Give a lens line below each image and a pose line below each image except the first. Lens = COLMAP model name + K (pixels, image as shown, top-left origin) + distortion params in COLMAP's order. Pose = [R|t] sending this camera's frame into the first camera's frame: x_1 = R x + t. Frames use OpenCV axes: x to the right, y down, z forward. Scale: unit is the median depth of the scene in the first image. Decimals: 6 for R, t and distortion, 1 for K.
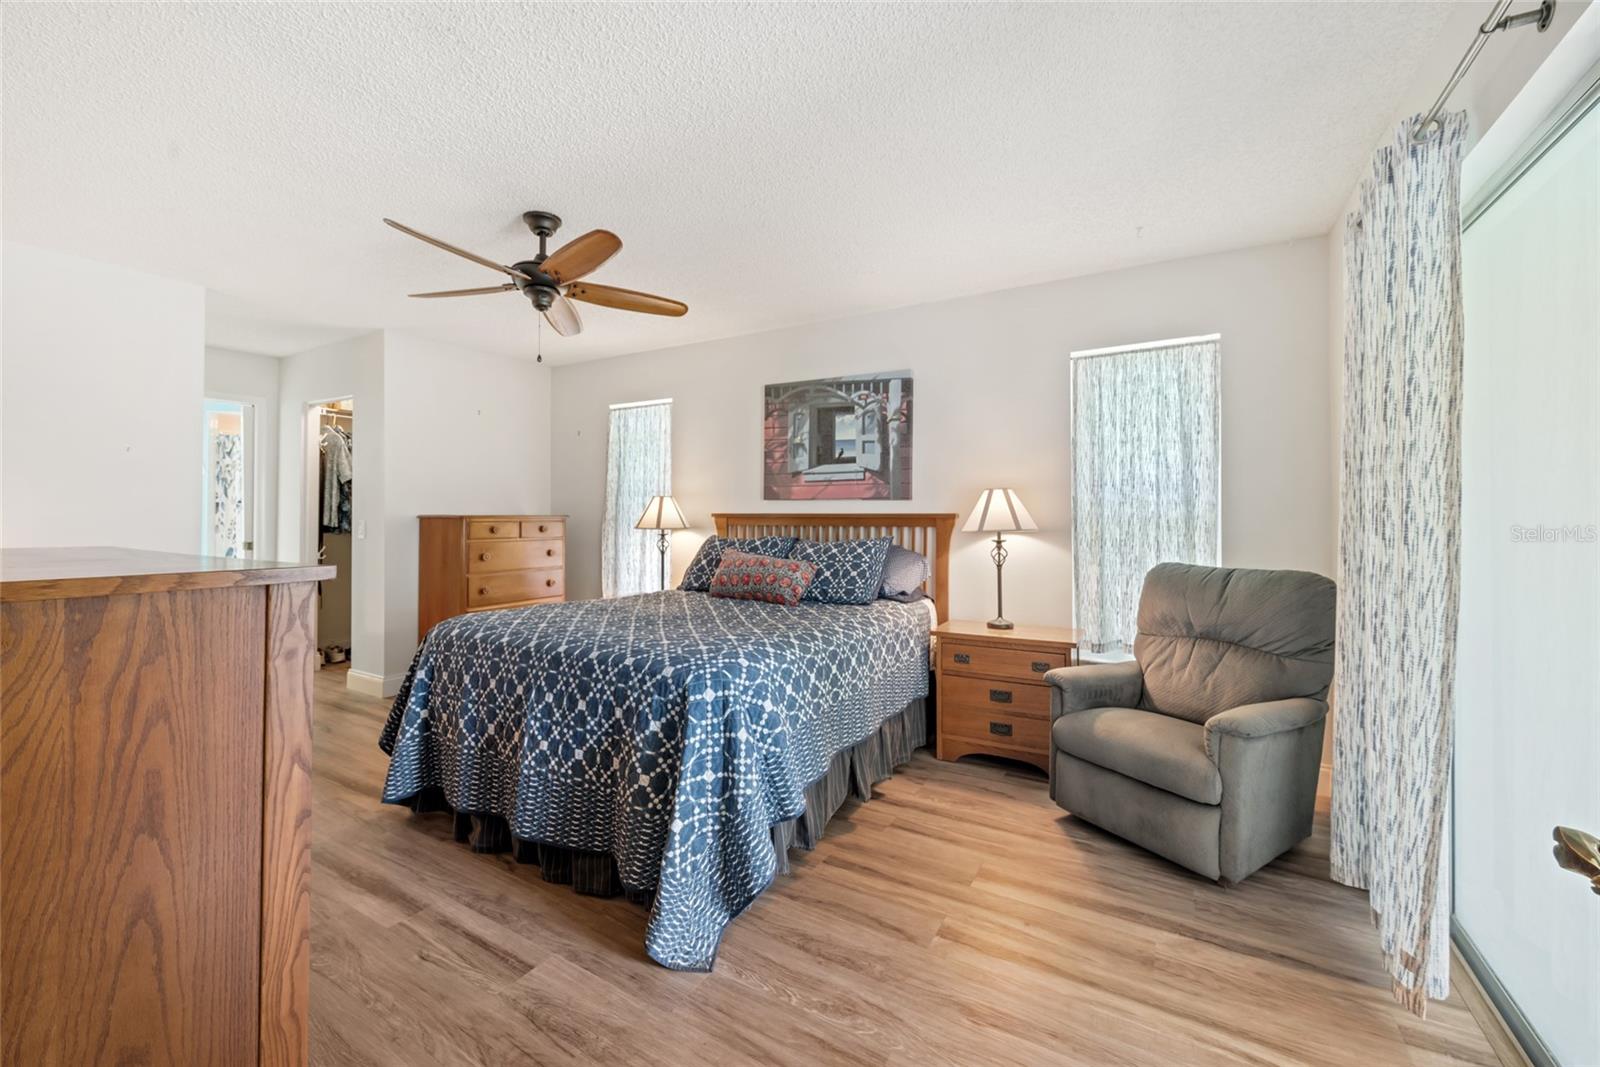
lens RADIAL K [[632.5, 0, 795.6], [0, 632.5, 508.5], [0, 0, 1]] dist [-0.000399, -0.000008]
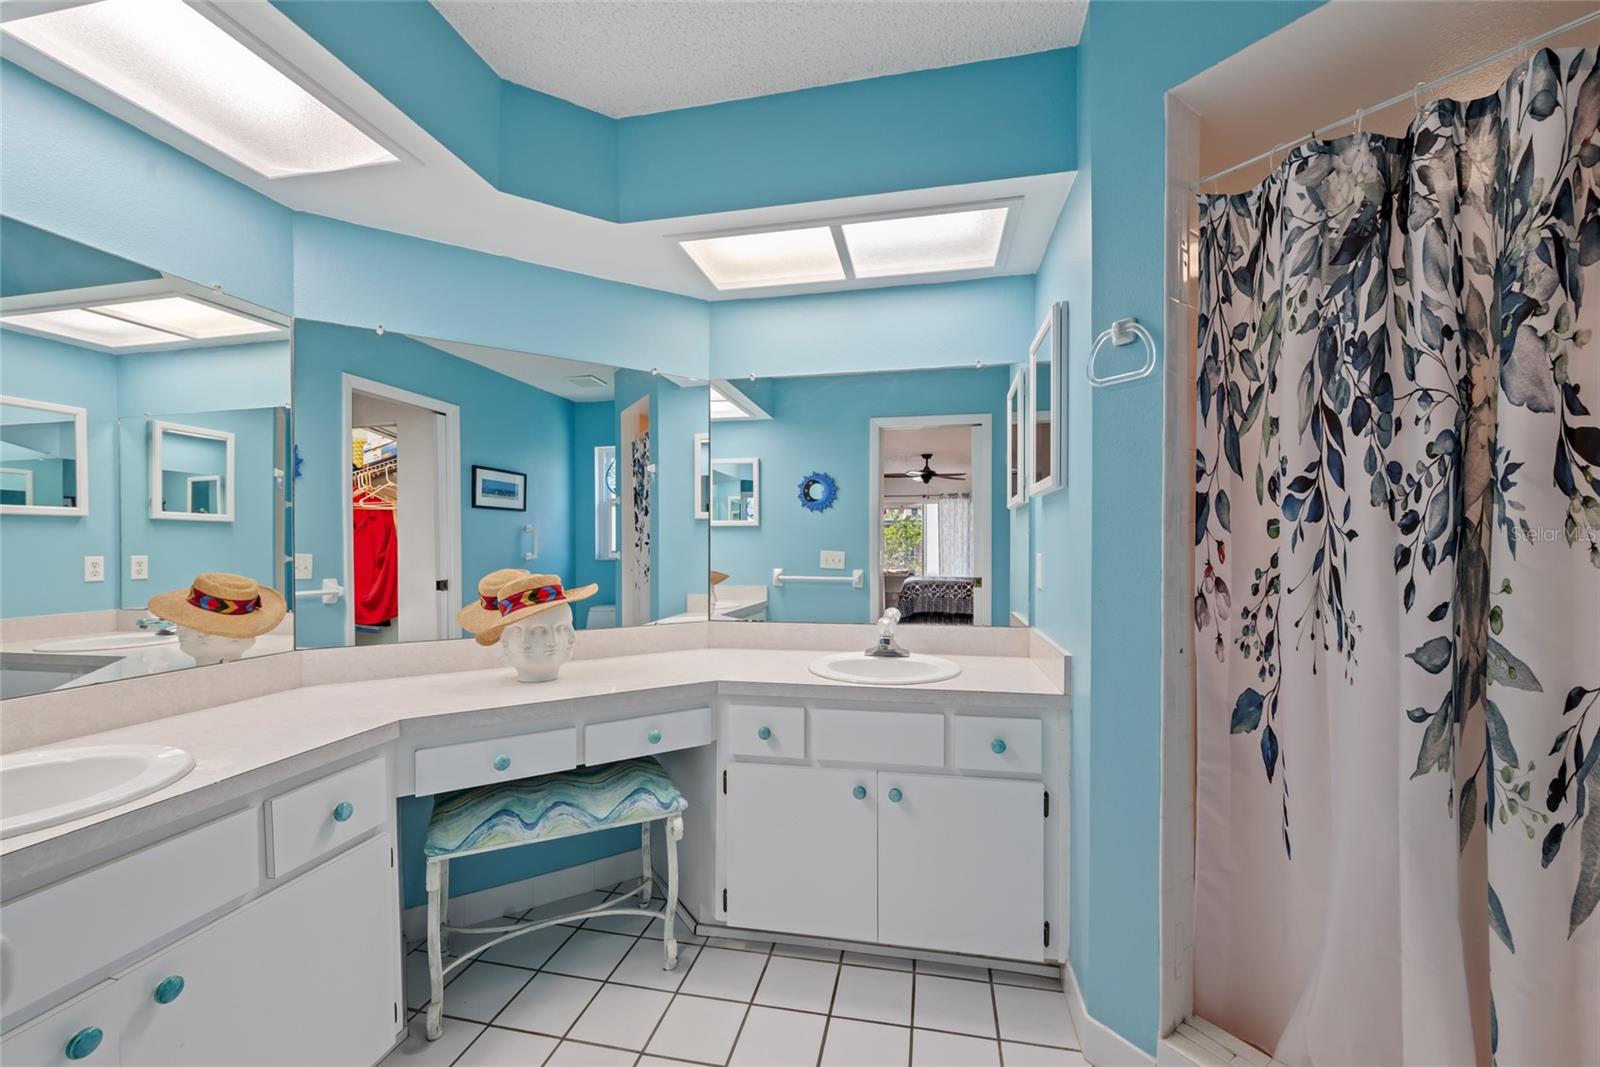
lens RADIAL K [[632.5, 0, 799.8], [0, 632.5, 544.2], [0, 0, 1]] dist [-0.000399, -0.000008]
pose [[0.331477, -0.003351, -0.943457, -1.150426], [0.017379, 0.999846, 0.002554, 0.011732], [0.943303, -0.017243, 0.331484, 1.206239]]
